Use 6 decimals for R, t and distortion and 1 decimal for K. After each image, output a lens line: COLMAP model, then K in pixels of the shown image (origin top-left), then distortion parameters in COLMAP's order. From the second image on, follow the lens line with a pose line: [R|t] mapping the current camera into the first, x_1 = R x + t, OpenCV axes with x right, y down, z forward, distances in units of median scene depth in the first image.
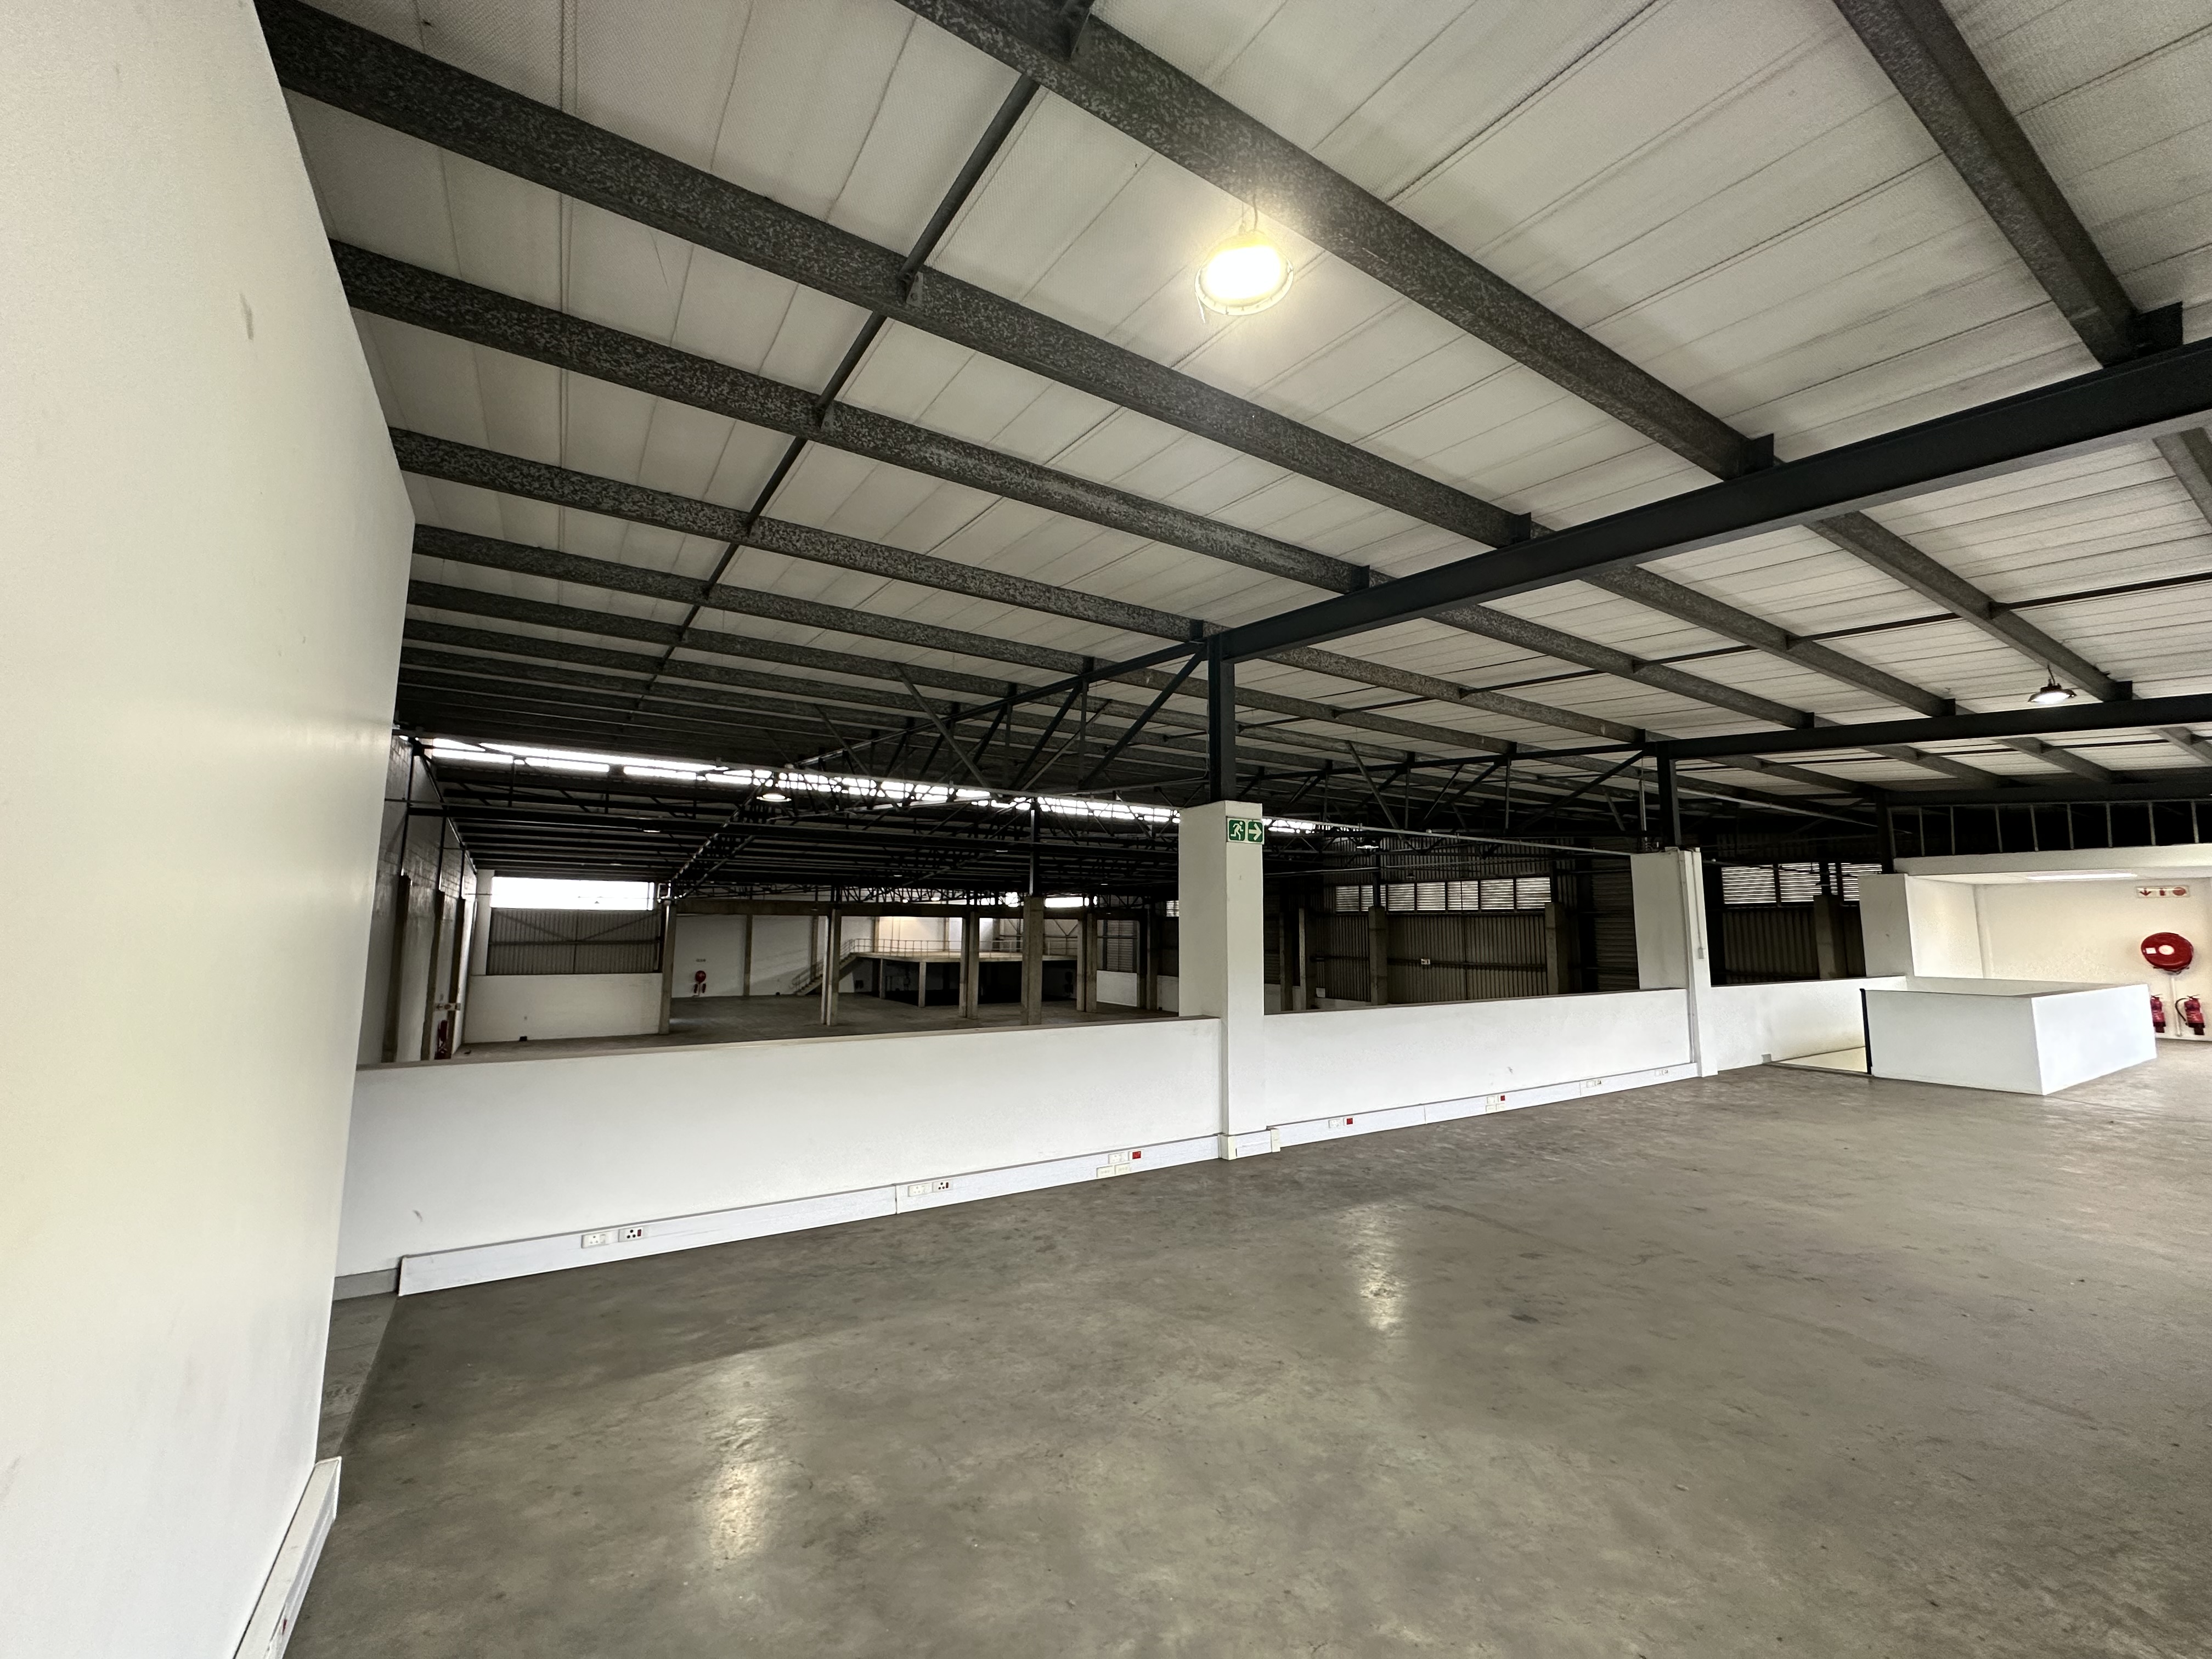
lens RADIAL K [[886.5, 0, 1106.9], [0, 886.5, 822.8], [0, 0, 1]] dist [-0.002293, 0.000349]
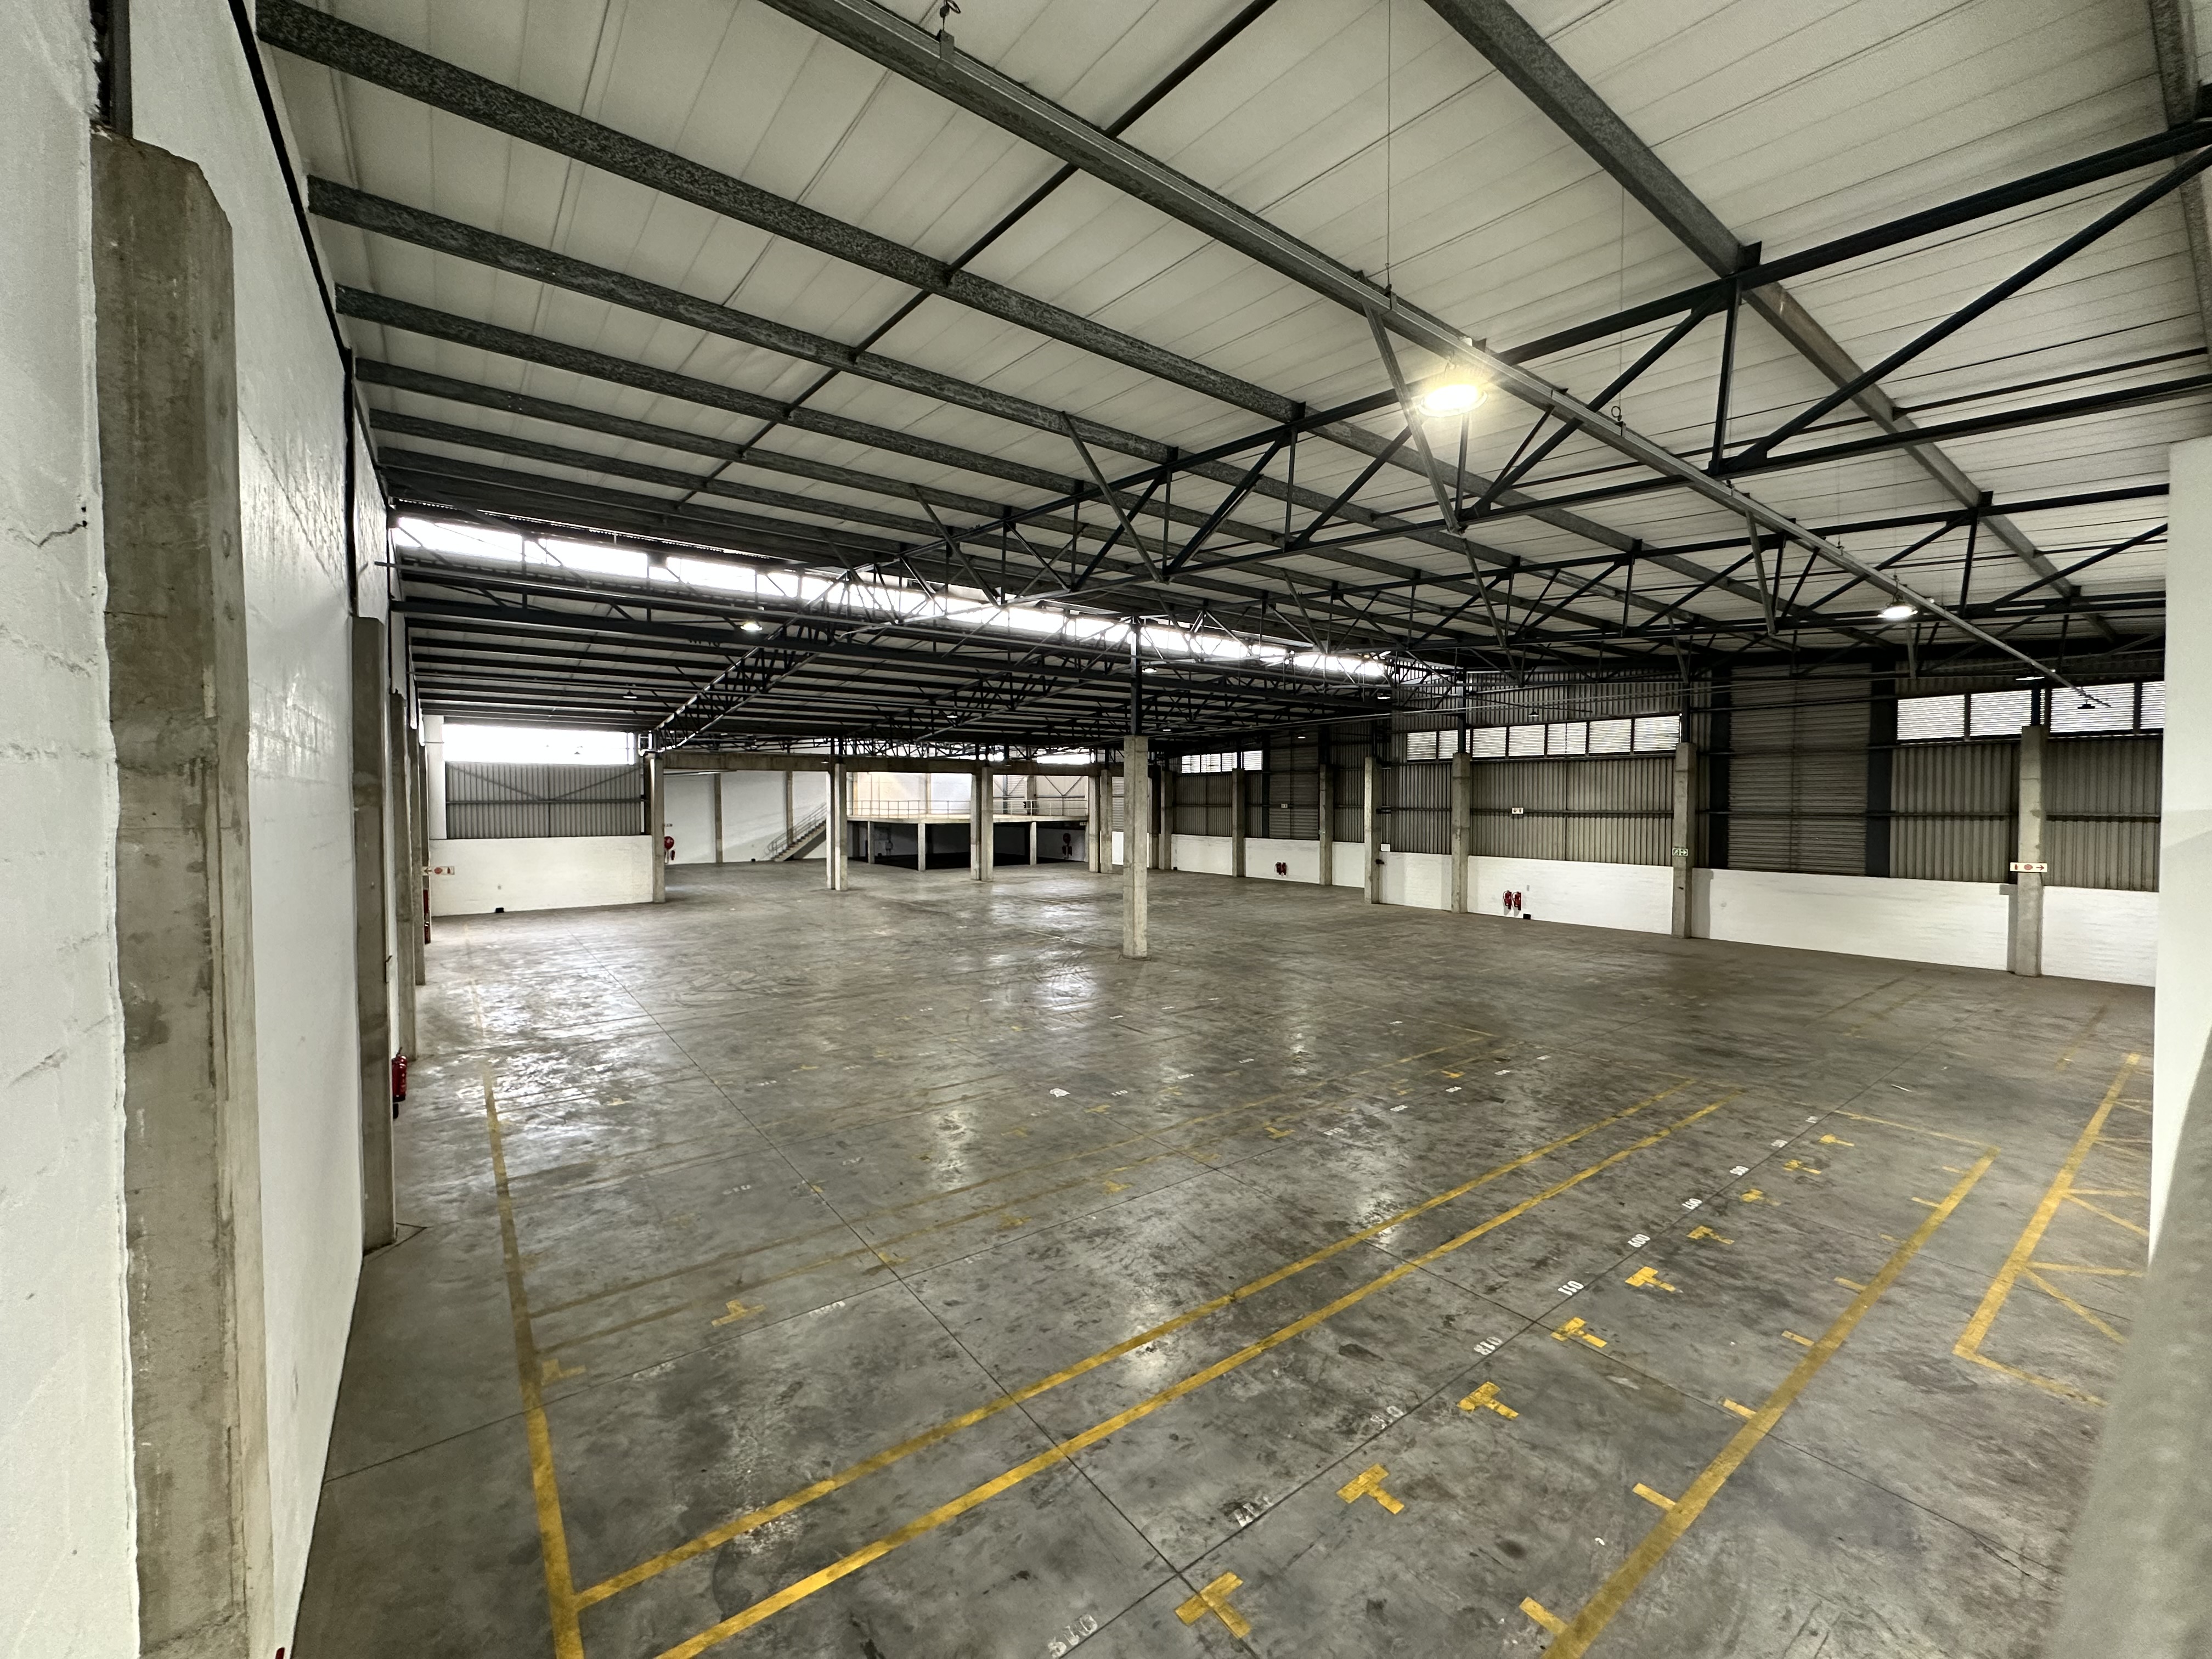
lens RADIAL K [[886.5, 0, 1105.7], [0, 886.5, 803.4], [0, 0, 1]] dist [-0.002293, 0.000349]
pose [[0.996828, -0.009012, 0.079073, -0.563309], [-0.000956, 0.992141, 0.125123, 0.126518], [-0.079580, -0.124802, 0.988985, 0.439599]]
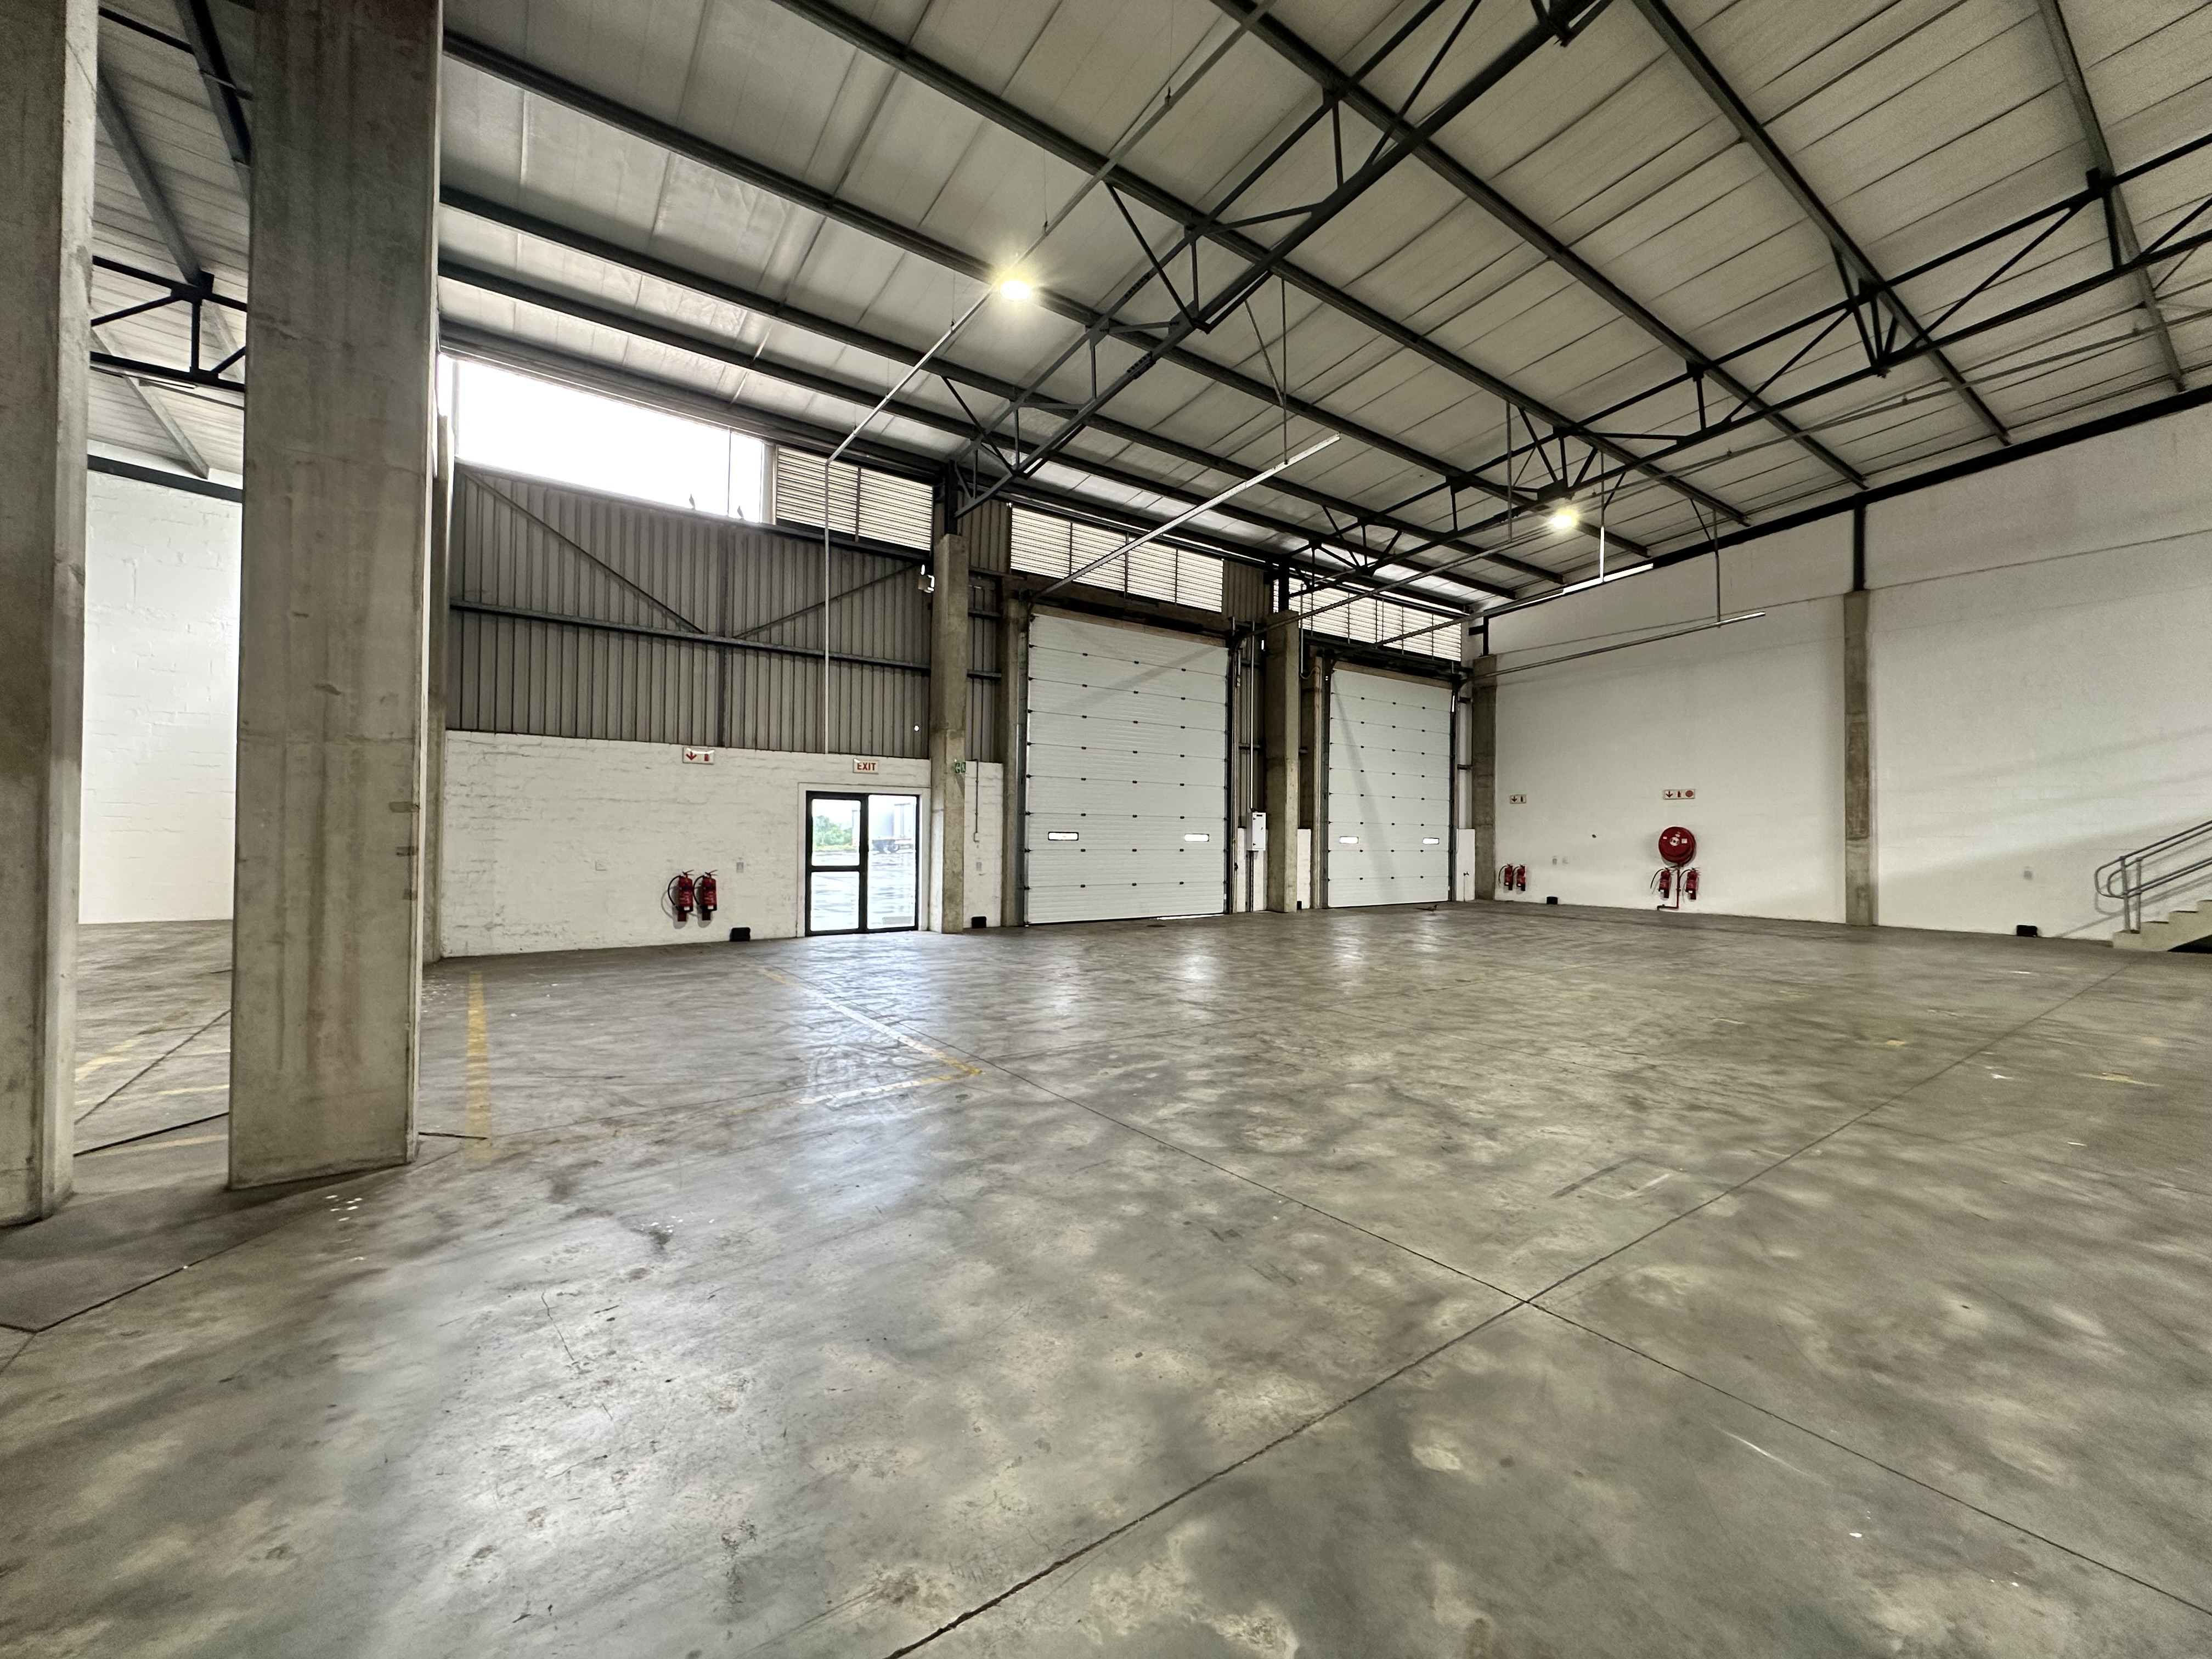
lens RADIAL K [[886.5, 0, 1106.8], [0, 886.5, 828.2], [0, 0, 1]] dist [-0.002293, 0.000349]
pose [[0.058721, -0.013448, -0.998184, -1.163662], [0.111031, 0.993793, -0.006857, 1.051827], [0.992081, -0.110427, 0.059850, 5.602062]]
